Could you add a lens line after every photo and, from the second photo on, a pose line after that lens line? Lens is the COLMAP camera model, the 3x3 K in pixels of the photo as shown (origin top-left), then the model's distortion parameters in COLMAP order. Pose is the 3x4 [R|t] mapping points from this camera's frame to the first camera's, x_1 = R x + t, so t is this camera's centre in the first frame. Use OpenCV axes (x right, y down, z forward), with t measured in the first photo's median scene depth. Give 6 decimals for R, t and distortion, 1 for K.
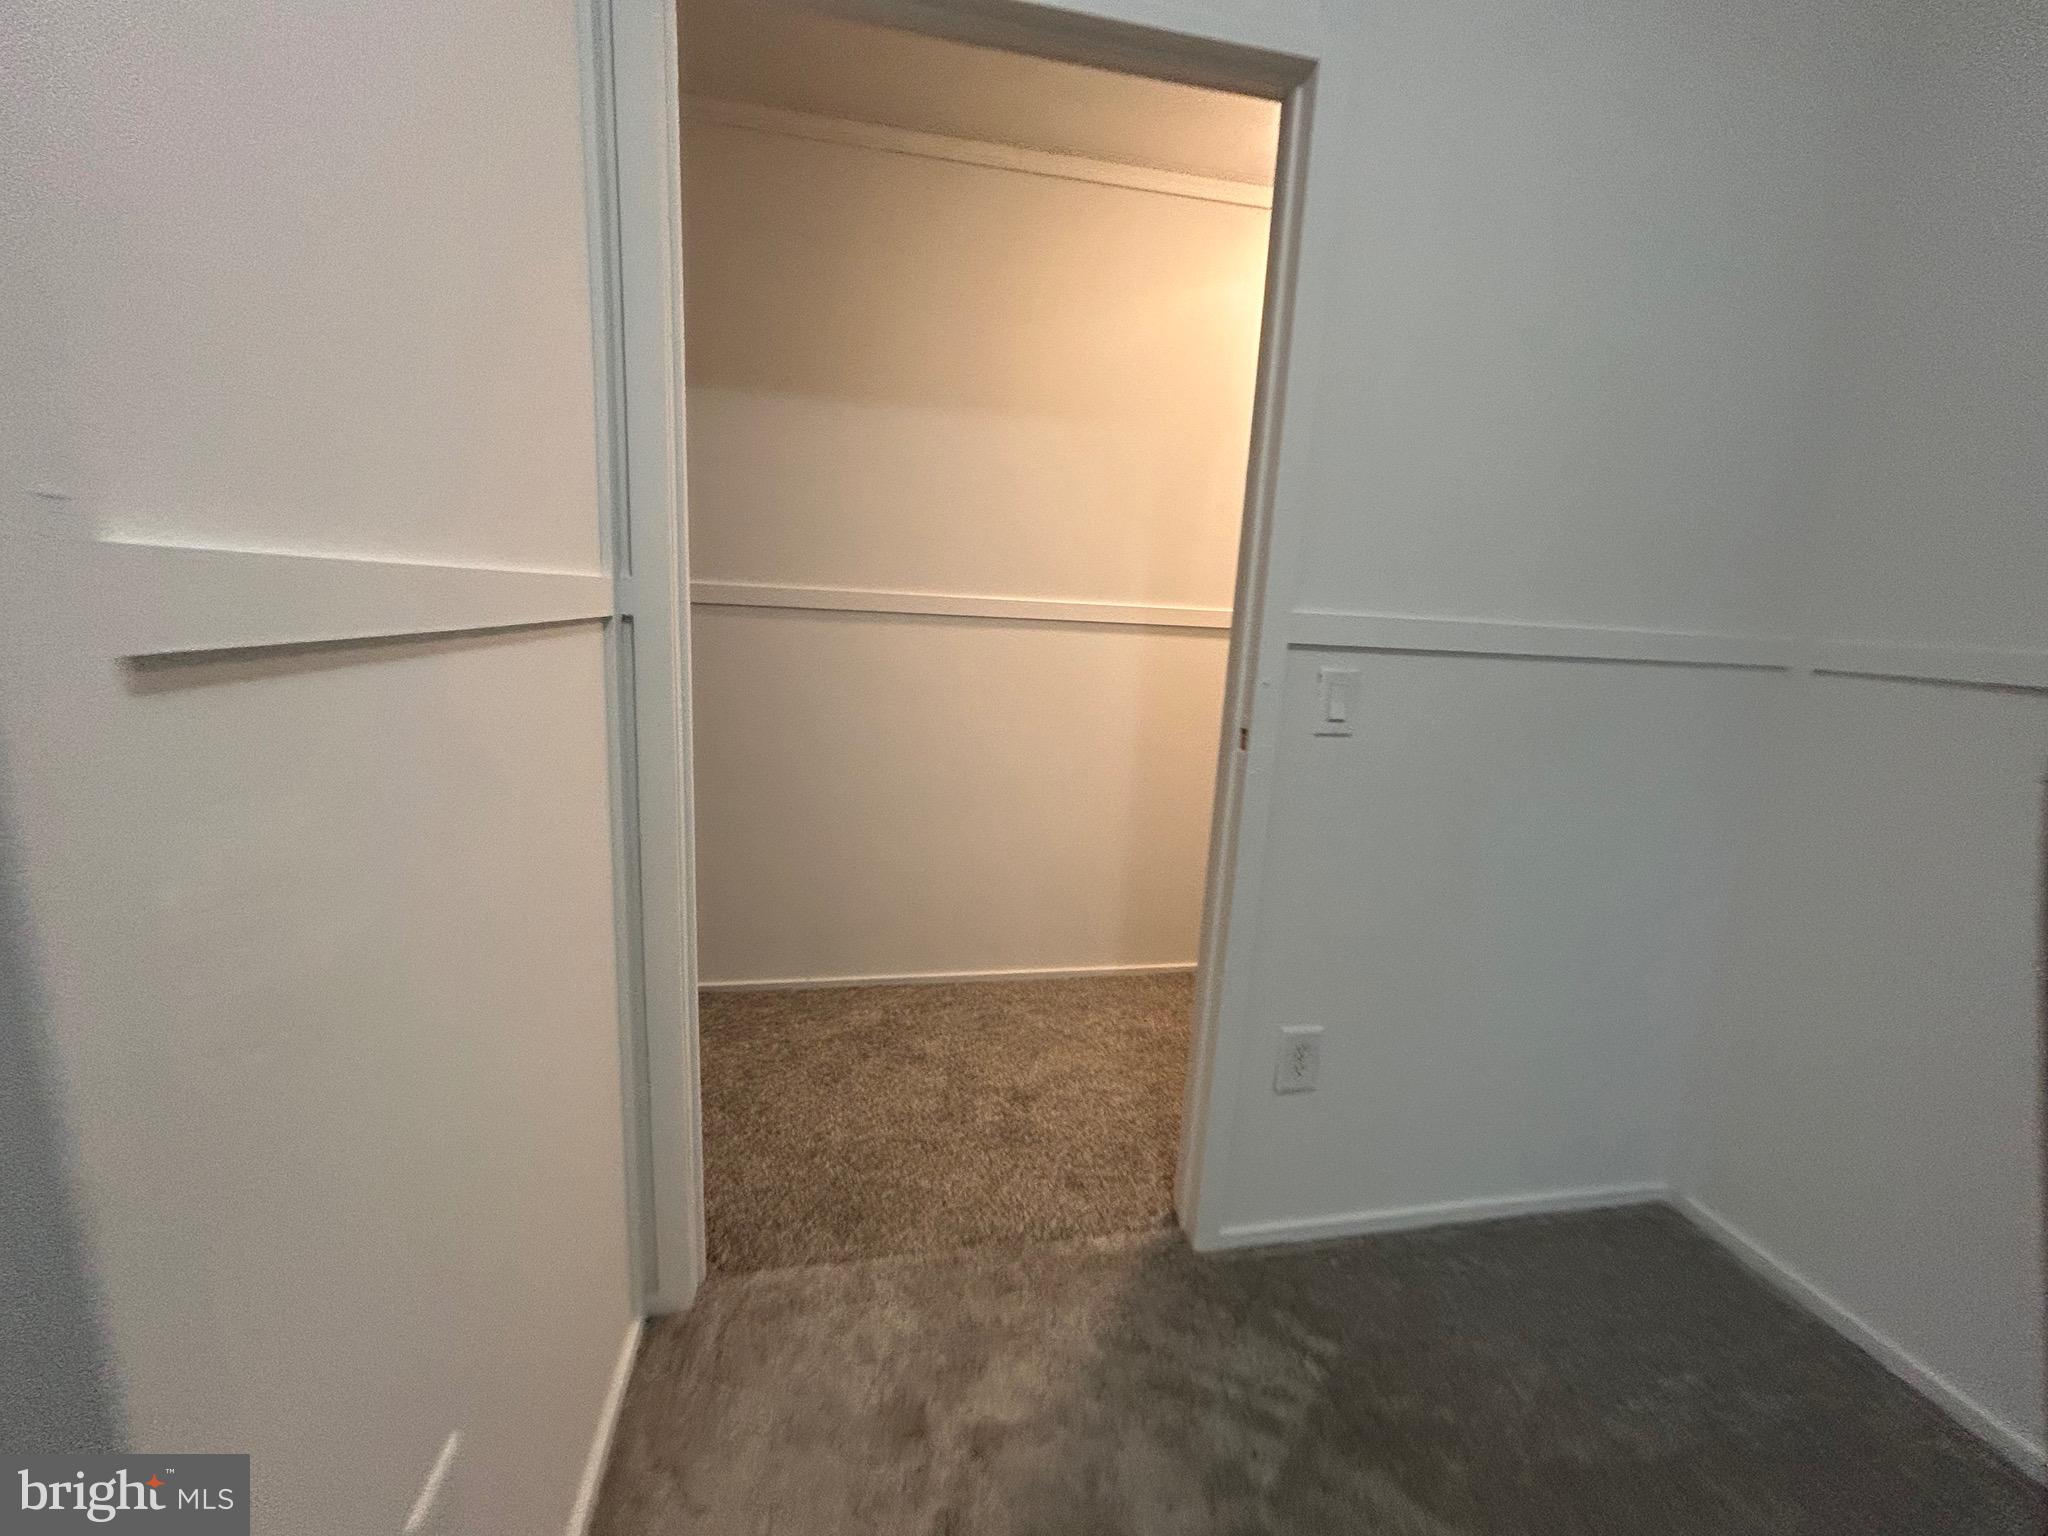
lens RADIAL K [[830.0, 0, 1028.9], [0, 830.0, 766.4], [0, 0, 1]] dist [-0.003416, 0.001038]
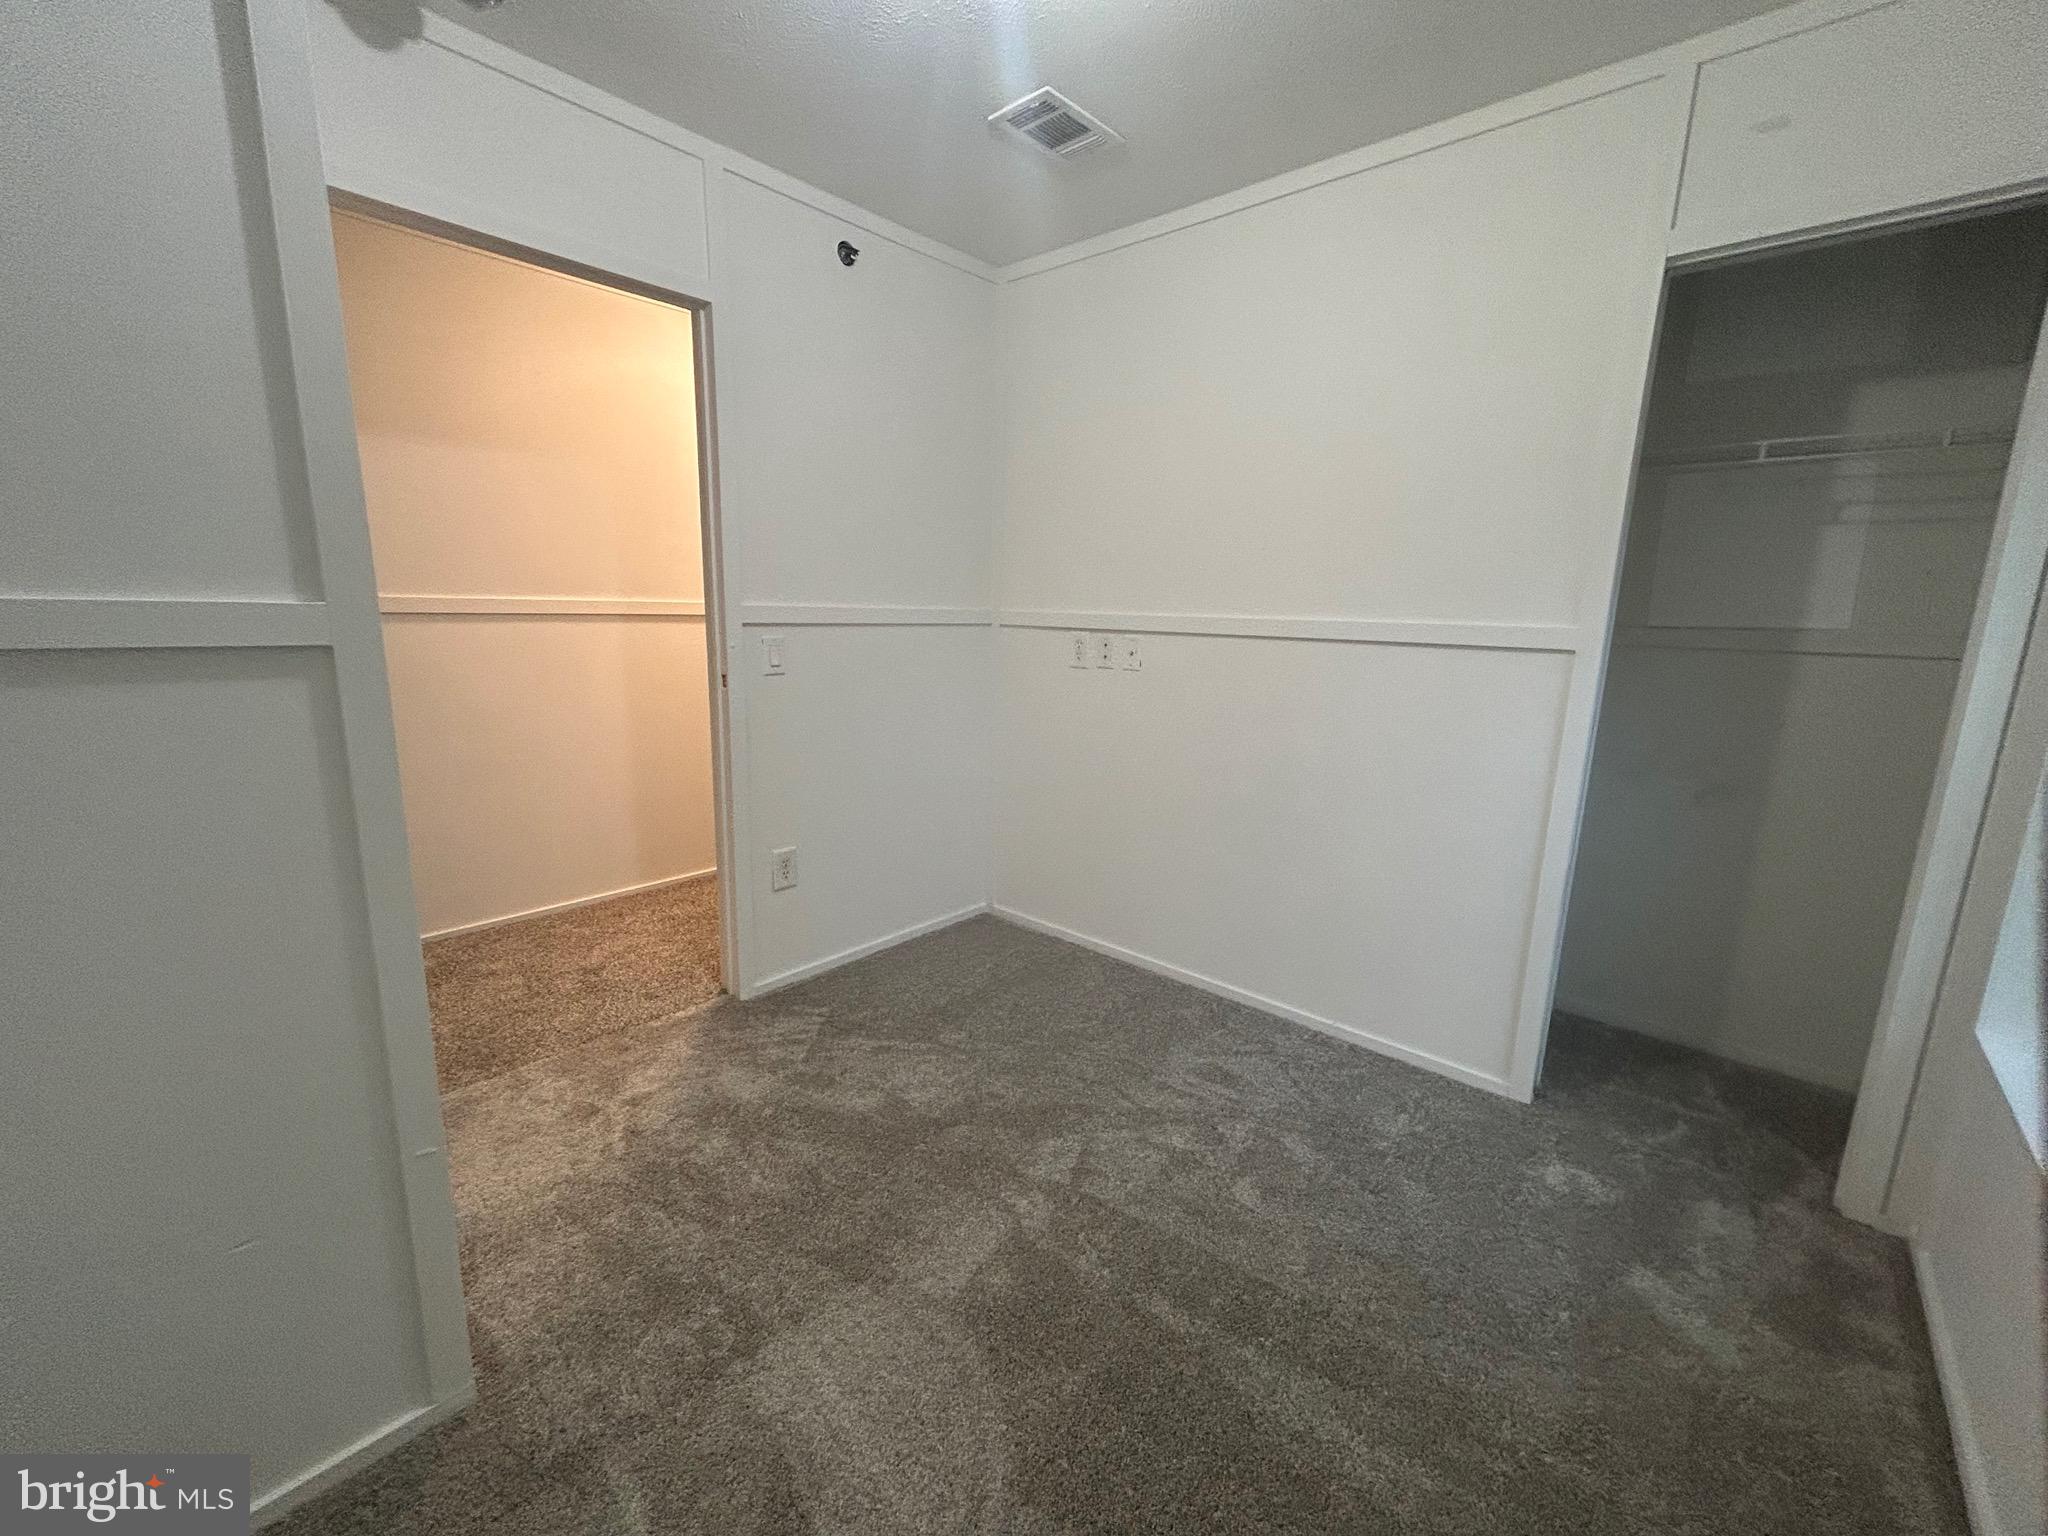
lens RADIAL K [[830.0, 0, 1020.3], [0, 830.0, 765.2], [0, 0, 1]] dist [-0.003416, 0.001038]
pose [[0.798656, -0.144856, 0.584093, -0.251976], [0.133314, 0.989069, 0.063003, 0.103216], [-0.586835, 0.027550, 0.809238, -0.664779]]
